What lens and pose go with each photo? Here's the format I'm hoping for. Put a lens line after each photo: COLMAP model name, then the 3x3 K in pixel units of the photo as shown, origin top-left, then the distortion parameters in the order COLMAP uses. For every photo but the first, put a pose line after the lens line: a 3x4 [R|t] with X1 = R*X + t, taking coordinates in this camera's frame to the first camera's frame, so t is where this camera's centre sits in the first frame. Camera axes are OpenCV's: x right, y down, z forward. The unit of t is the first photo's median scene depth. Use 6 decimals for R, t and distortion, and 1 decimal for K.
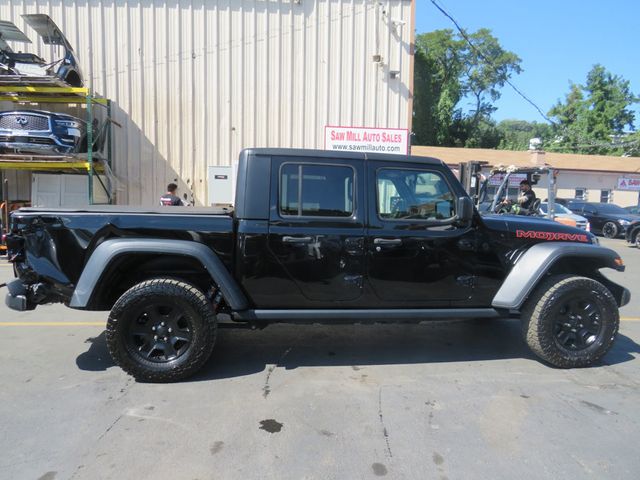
lens RADIAL K [[471.5, 0, 301.6], [0, 471.5, 242.2], [0, 0, 1]] dist [-0.055904, 0.064329]
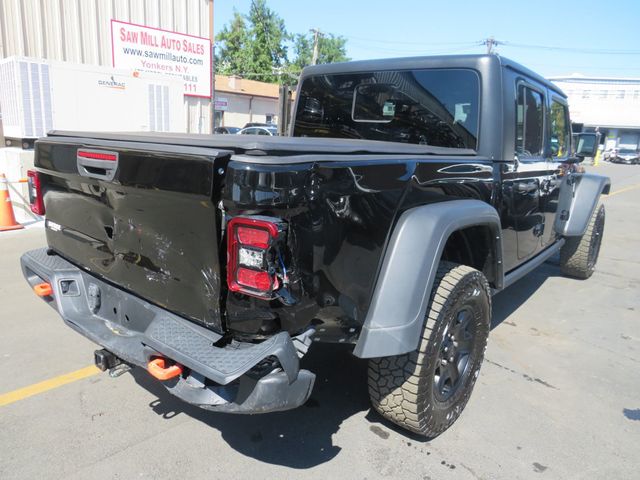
lens RADIAL K [[471.5, 0, 301.6], [0, 471.5, 242.2], [0, 0, 1]] dist [-0.055904, 0.064329]
pose [[0.723589, -0.146415, 0.674523, -0.111061], [0.034304, 0.983663, 0.176719, -0.008844], [-0.689378, -0.104733, 0.716790, 0.093585]]
